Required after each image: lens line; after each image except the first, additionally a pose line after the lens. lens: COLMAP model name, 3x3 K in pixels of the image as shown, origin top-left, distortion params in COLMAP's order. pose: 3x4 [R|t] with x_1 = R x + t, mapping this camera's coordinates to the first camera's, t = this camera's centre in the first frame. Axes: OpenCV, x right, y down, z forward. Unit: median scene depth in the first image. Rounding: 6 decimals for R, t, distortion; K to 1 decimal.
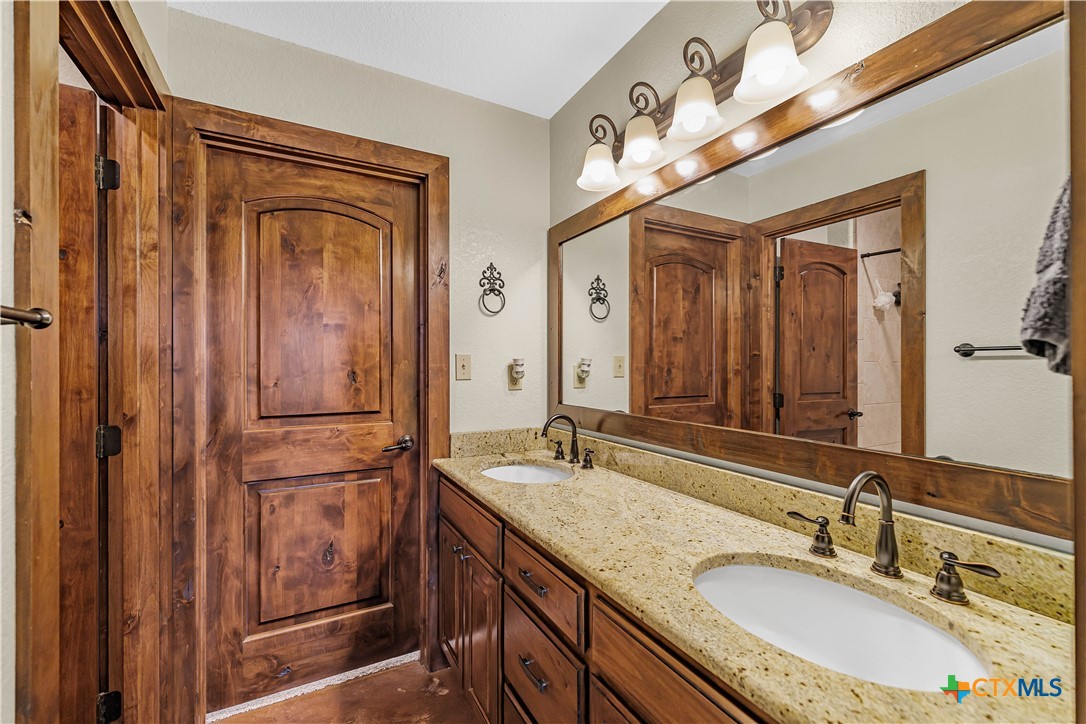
lens RADIAL K [[451.2, 0, 548.0], [0, 451.2, 365.3], [0, 0, 1]] dist [0.001352, -0.000052]
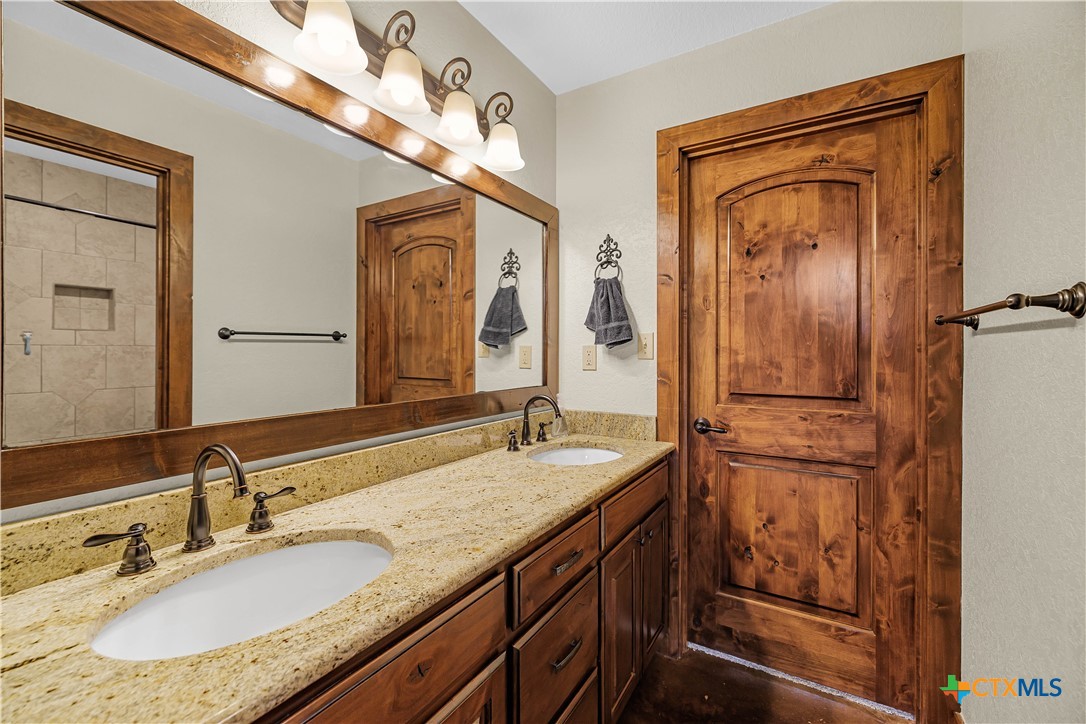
lens RADIAL K [[451.2, 0, 549.7], [0, 451.2, 354.6], [0, 0, 1]] dist [0.001352, -0.000052]
pose [[-0.486172, -0.033227, 0.873231, -0.718917], [-0.023580, 0.999412, 0.024900, -0.010329], [-0.873545, -0.008485, -0.486670, 1.222745]]
